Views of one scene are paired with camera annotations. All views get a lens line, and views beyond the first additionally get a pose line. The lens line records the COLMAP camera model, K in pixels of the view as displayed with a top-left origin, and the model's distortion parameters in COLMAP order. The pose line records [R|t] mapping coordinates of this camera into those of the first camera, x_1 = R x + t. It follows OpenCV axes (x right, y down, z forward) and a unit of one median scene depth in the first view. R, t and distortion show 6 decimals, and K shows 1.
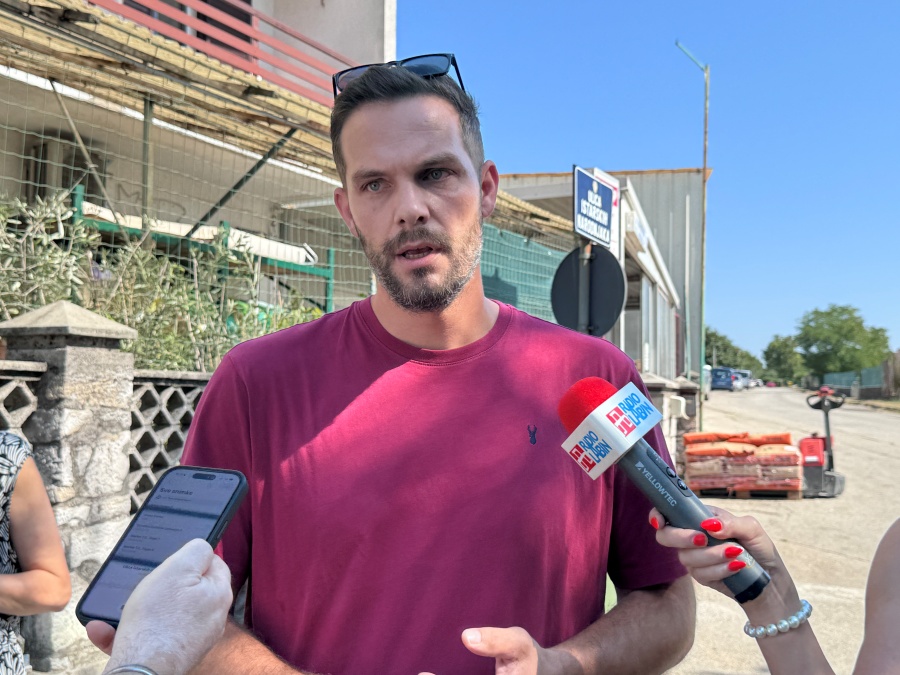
lens RADIAL K [[1068.8, 0, 454.3], [0, 1068.8, 337.3], [0, 0, 1]] dist [0.051899, 0.000000]
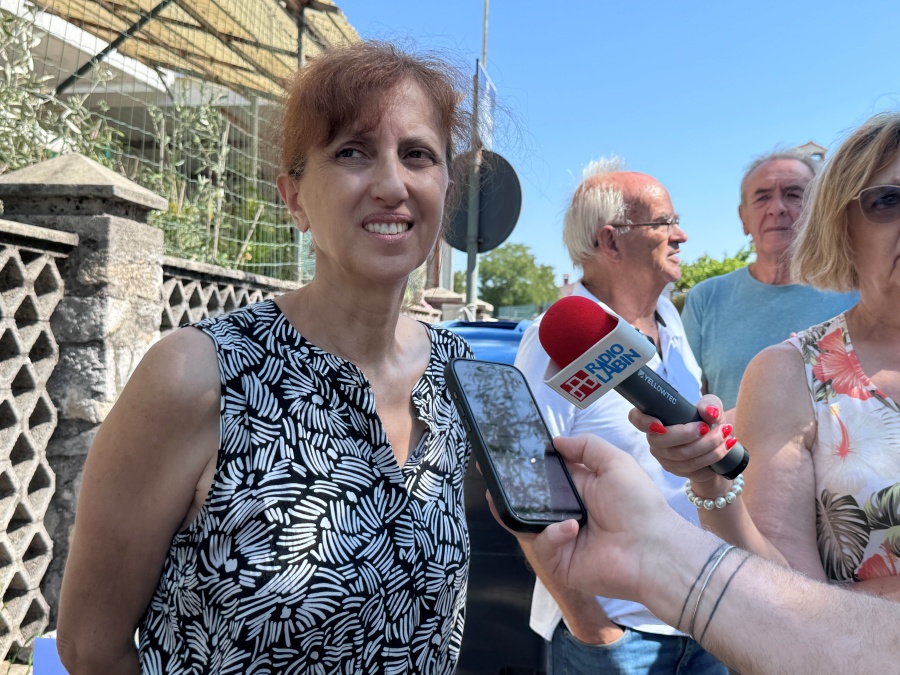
lens RADIAL K [[1068.8, 0, 447.9], [0, 1068.8, 334.3], [0, 0, 1]] dist [0.051899, 0.000000]
pose [[0.955994, 0.015654, 0.292967, -0.172325], [-0.034144, 0.997726, 0.058106, 0.019899], [-0.291391, -0.065552, 0.954355, 0.109241]]
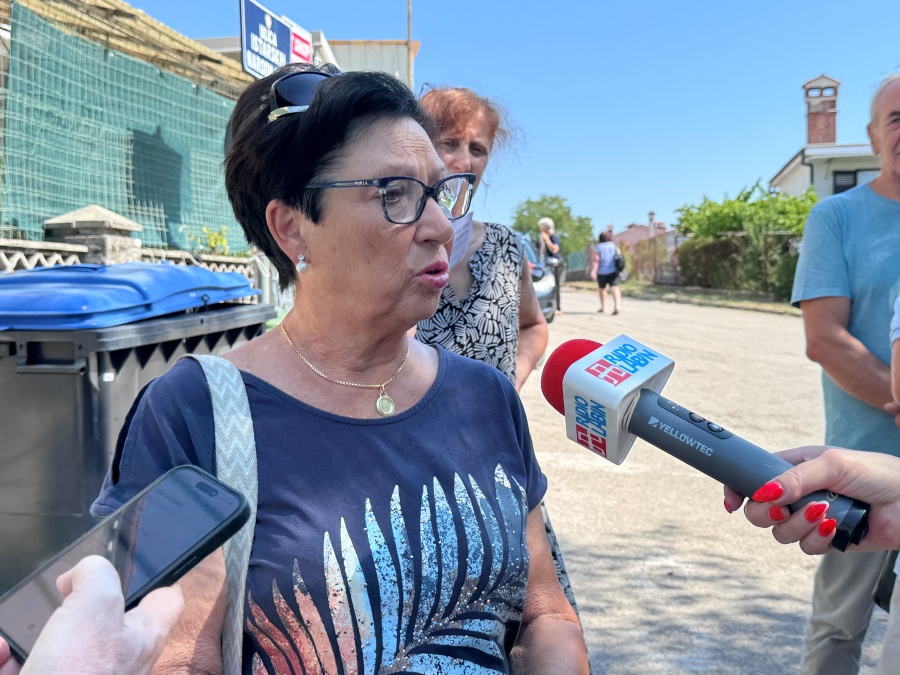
lens RADIAL K [[1068.8, 0, 456.1], [0, 1068.8, 340.3], [0, 0, 1]] dist [0.051899, 0.000000]
pose [[0.967439, -0.034626, 0.250726, 0.050296], [0.008764, 0.994587, 0.103539, 0.029443], [-0.252954, -0.097971, 0.962505, 0.087552]]
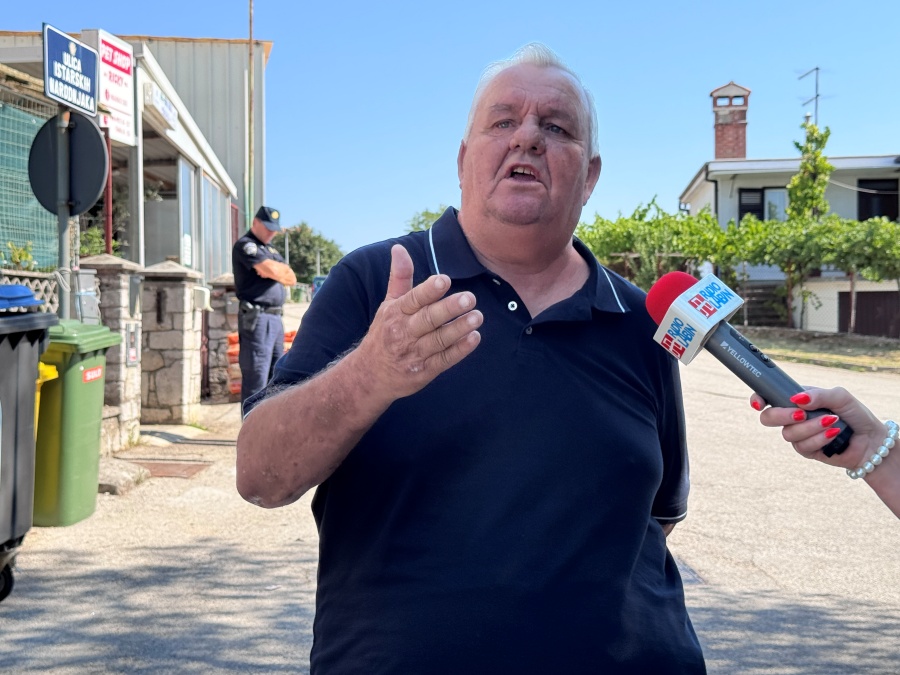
lens RADIAL K [[1272.1, 0, 445.9], [0, 1272.1, 341.6], [0, 0, 1]] dist [0.035616, 0.000000]
pose [[0.945193, -0.018337, 0.325998, 0.071822], [-0.007070, 0.997038, 0.076583, 0.024253], [-0.326436, -0.074690, 0.942264, -0.160905]]
